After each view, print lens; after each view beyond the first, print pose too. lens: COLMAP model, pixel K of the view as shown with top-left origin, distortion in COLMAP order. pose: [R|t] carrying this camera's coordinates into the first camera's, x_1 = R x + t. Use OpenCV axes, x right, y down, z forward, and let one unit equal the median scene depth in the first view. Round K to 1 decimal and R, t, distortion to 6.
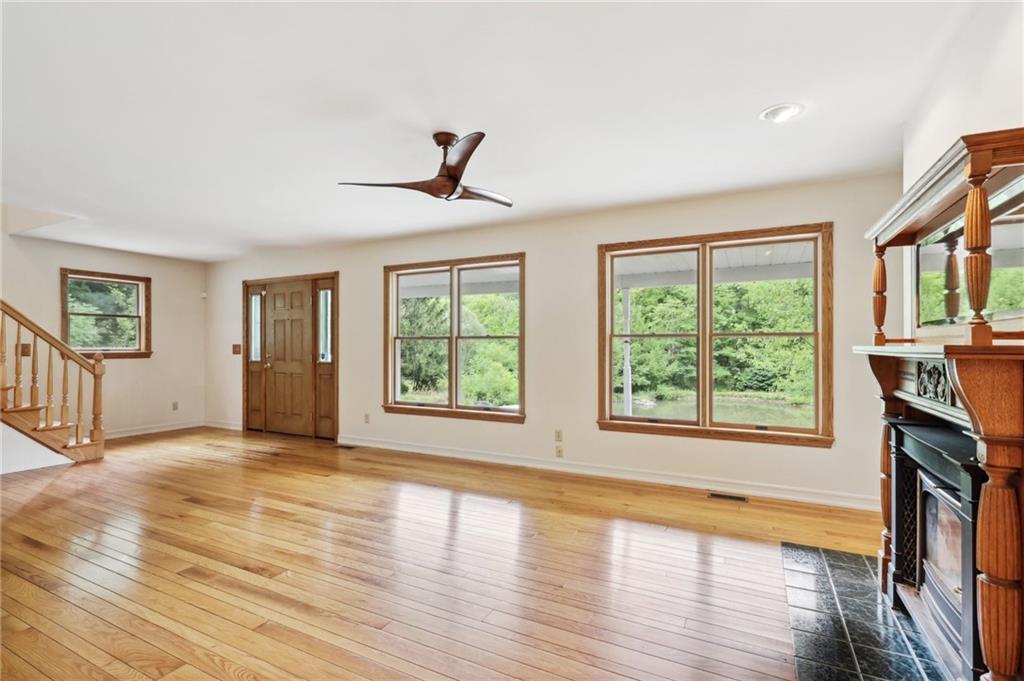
lens RADIAL K [[412.3, 0, 512.0], [0, 412.3, 340.5], [0, 0, 1]] dist [0.000435, 0.000001]
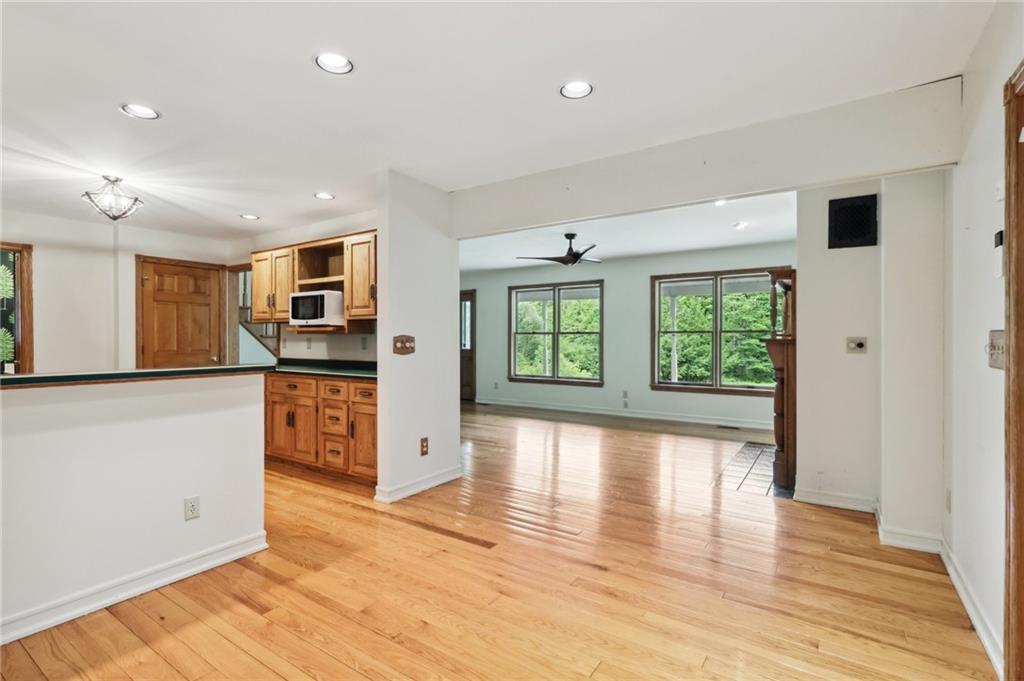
lens RADIAL K [[482.4, 0, 501.6], [0, 482.4, 336.8], [0, 0, 1]] dist [-0.000205, -0.000069]
pose [[0.993484, -0.001543, -0.113963, -0.136551], [0.002830, 0.999934, 0.011131, -0.013143], [0.113938, -0.011381, 0.993423, -0.827410]]
